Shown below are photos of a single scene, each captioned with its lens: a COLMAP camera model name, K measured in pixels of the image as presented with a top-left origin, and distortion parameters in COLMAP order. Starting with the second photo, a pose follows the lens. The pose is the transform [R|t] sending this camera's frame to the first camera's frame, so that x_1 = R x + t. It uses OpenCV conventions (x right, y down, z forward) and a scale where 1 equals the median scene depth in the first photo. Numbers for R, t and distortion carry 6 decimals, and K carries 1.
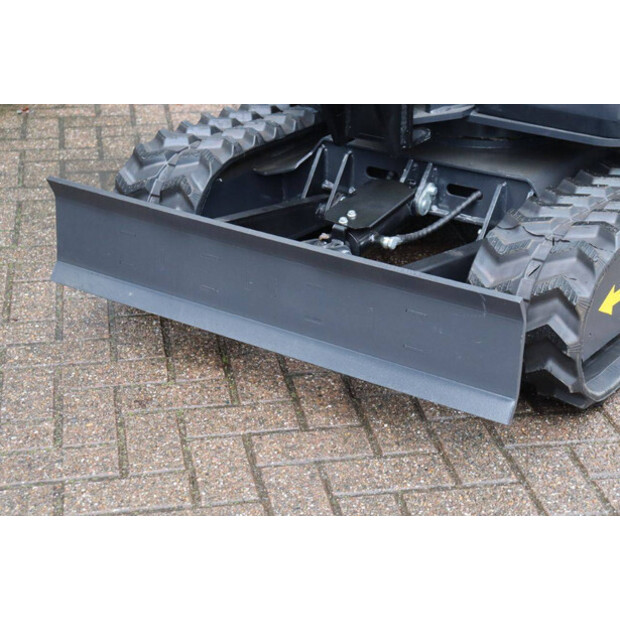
lens RADIAL K [[1323.2, 0, 310.0], [0, 1323.2, 310.0], [0, 0, 1]] dist [0.342754, -0.122117]
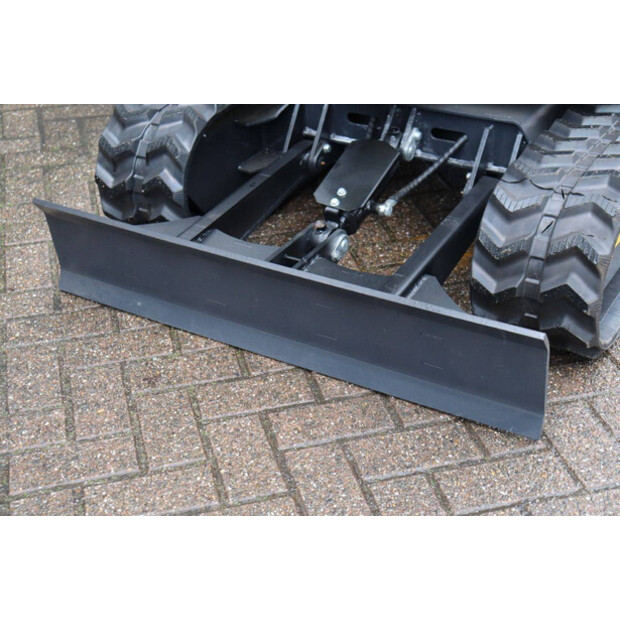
lens RADIAL K [[1041.5, 0, 308.2], [0, 1041.5, 311.4], [0, 0, 1]] dist [0.155893, 0.103672]
pose [[0.995991, -0.069878, 0.055854, -0.052800], [0.062287, 0.989856, 0.127690, -0.077464], [-0.064210, -0.123700, 0.990240, 0.244666]]
